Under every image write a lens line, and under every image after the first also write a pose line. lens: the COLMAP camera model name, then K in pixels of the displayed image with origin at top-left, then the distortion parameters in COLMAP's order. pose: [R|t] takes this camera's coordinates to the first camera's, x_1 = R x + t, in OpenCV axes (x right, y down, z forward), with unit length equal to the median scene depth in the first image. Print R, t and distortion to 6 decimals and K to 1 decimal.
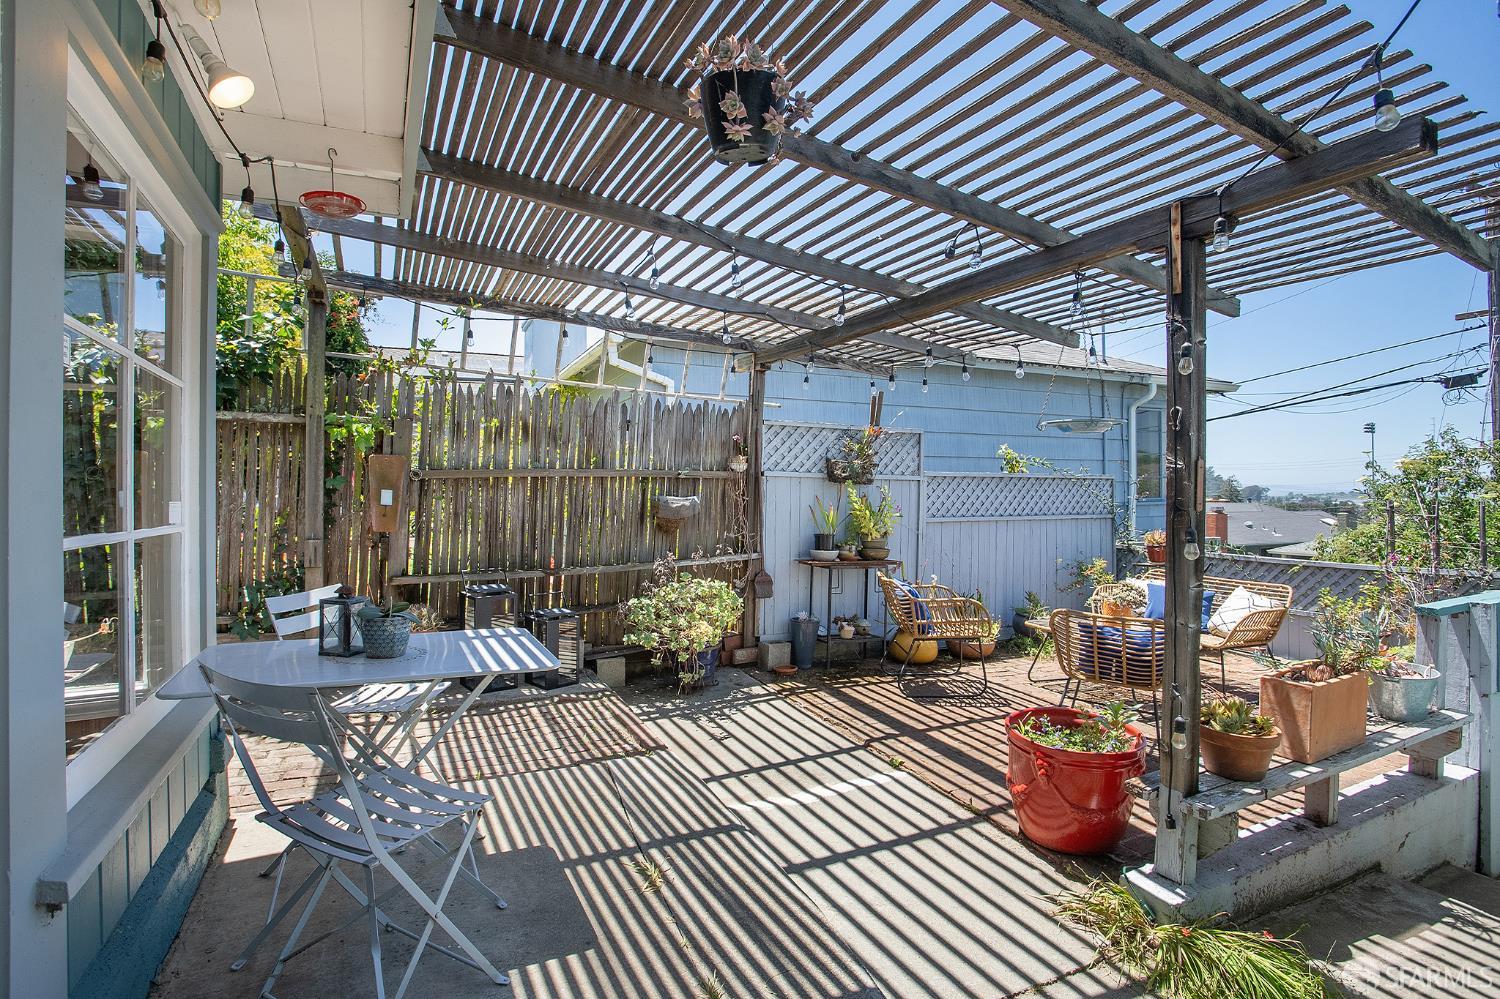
lens RADIAL K [[748.4, 0, 750.0], [0, 748.4, 504.0], [0, 0, 1]] dist [-0.035457, 0.002747]
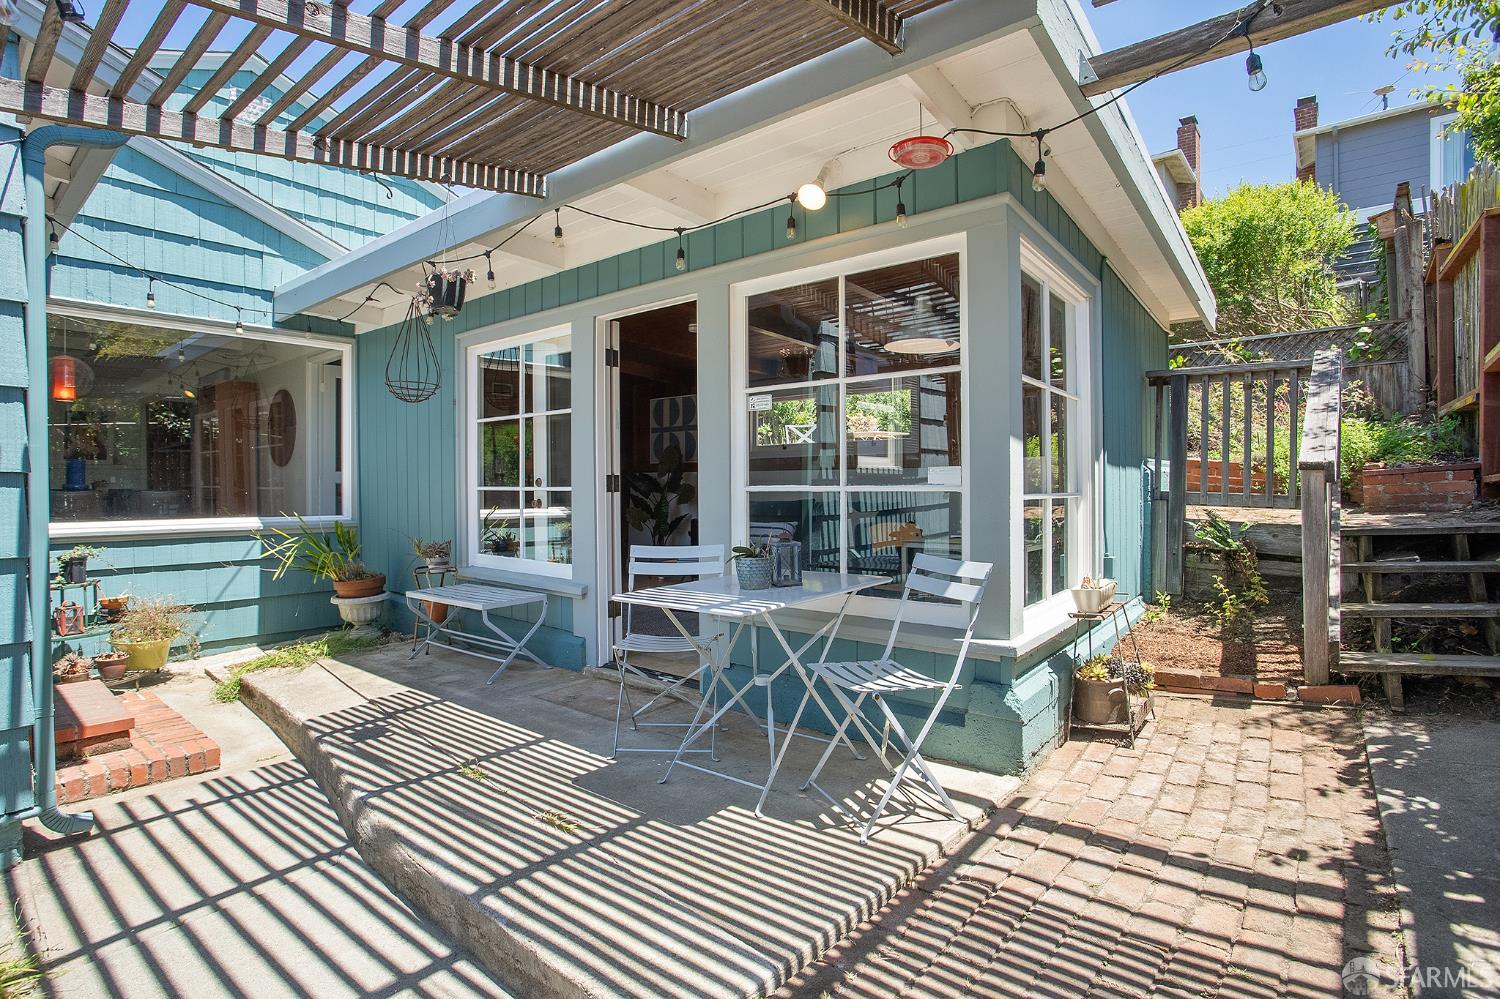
lens RADIAL K [[748.4, 0, 746.0], [0, 748.4, 491.4], [0, 0, 1]] dist [-0.035457, 0.002747]
pose [[-0.917163, 0.011966, -0.398333, 0.015898], [0.005363, 0.999829, 0.017687, 0.004513], [0.398477, 0.014086, -0.917070, 0.770344]]
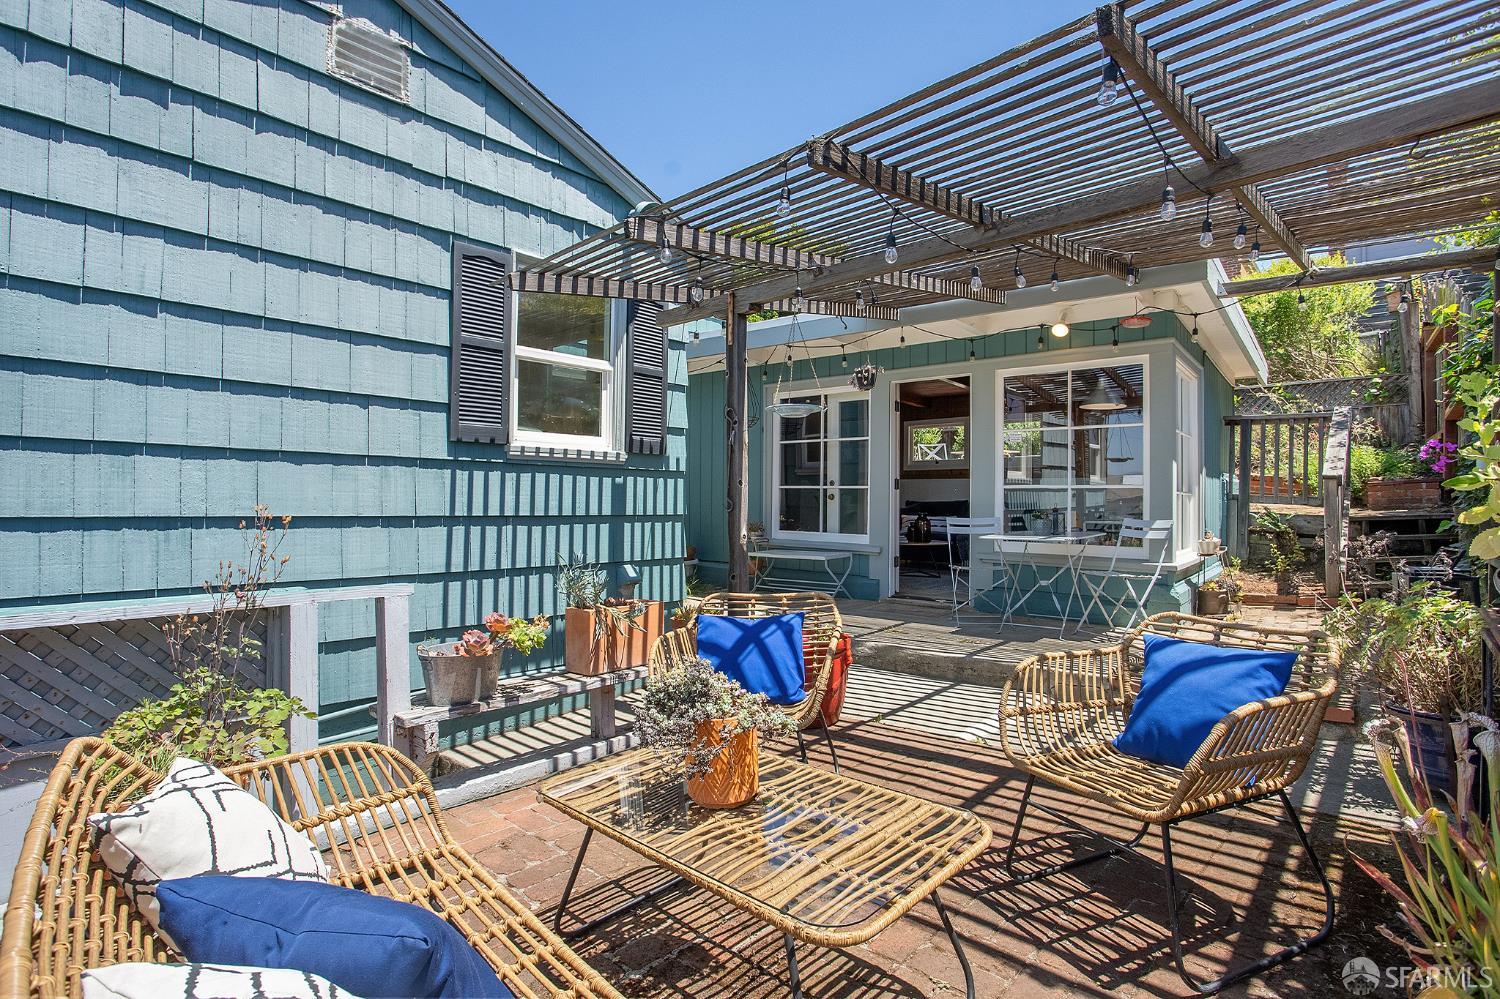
lens RADIAL K [[748.4, 0, 742.4], [0, 748.4, 493.5], [0, 0, 1]] dist [-0.035457, 0.002747]
pose [[-0.929756, -0.004709, -0.368147, 0.489721], [-0.006759, 0.999968, 0.004279, 0.019713], [0.368115, 0.006467, -0.929758, 1.050907]]
